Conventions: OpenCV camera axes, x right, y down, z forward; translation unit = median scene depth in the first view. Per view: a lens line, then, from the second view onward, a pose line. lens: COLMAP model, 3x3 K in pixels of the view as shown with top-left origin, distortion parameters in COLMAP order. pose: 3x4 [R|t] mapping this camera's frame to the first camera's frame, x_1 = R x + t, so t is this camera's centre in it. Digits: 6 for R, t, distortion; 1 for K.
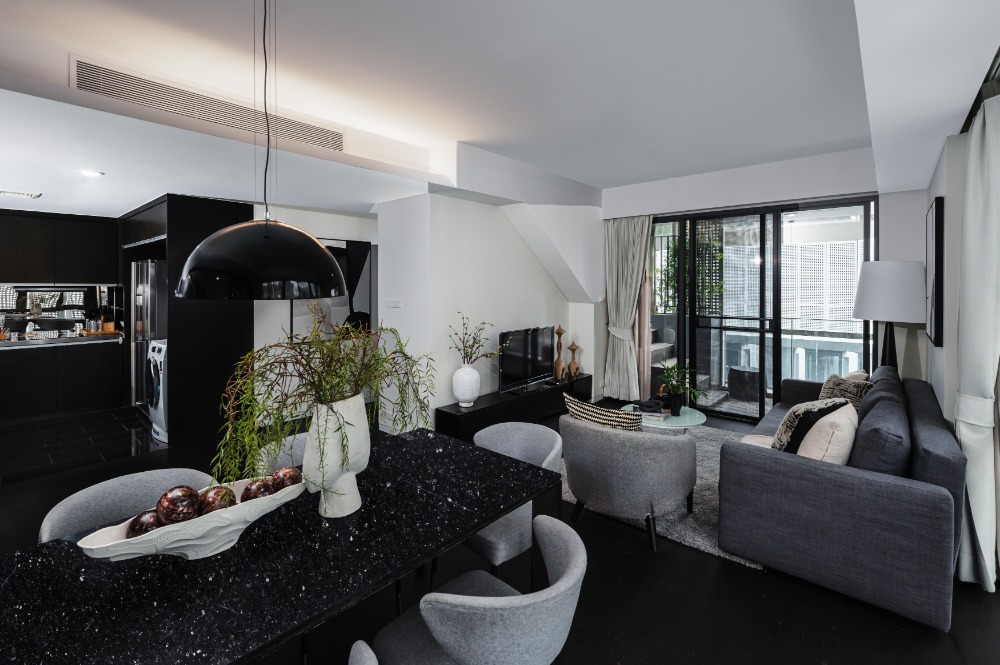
lens RADIAL K [[448.5, 0, 501.7], [0, 448.5, 286.5], [0, 0, 1]] dist [0.000348, 0.000216]
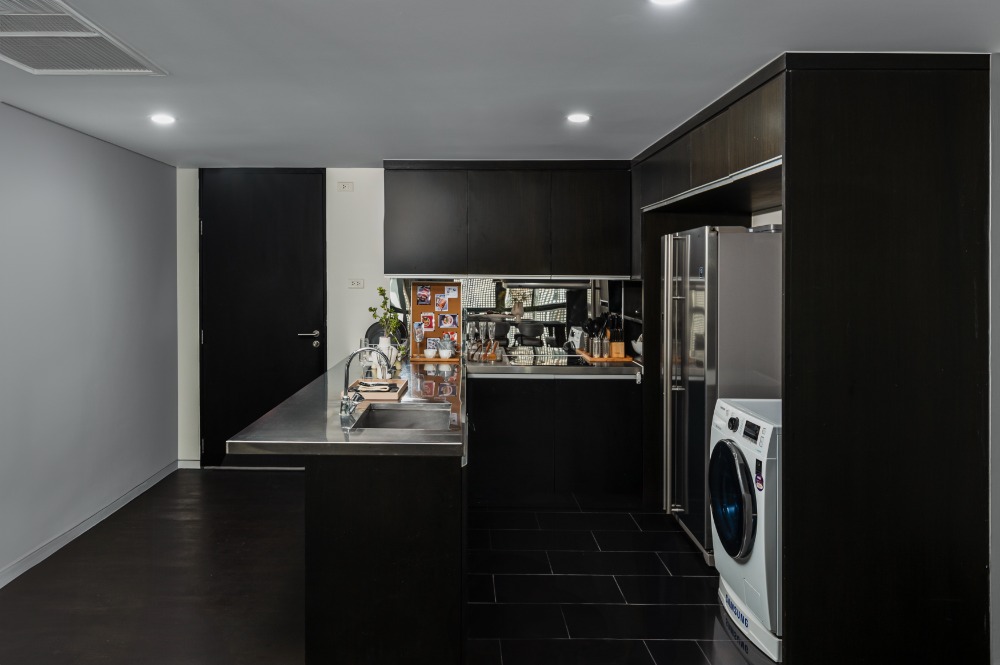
lens RADIAL K [[580.0, 0, 500.0], [0, 580.0, 332.5], [0, 0, 1]] dist [-0.001317, -0.000213]
pose [[0.698282, 0.076109, -0.711765, -0.442244], [-0.017068, 0.995819, 0.089737, 0.001738], [0.715619, -0.050514, 0.696662, 0.361391]]
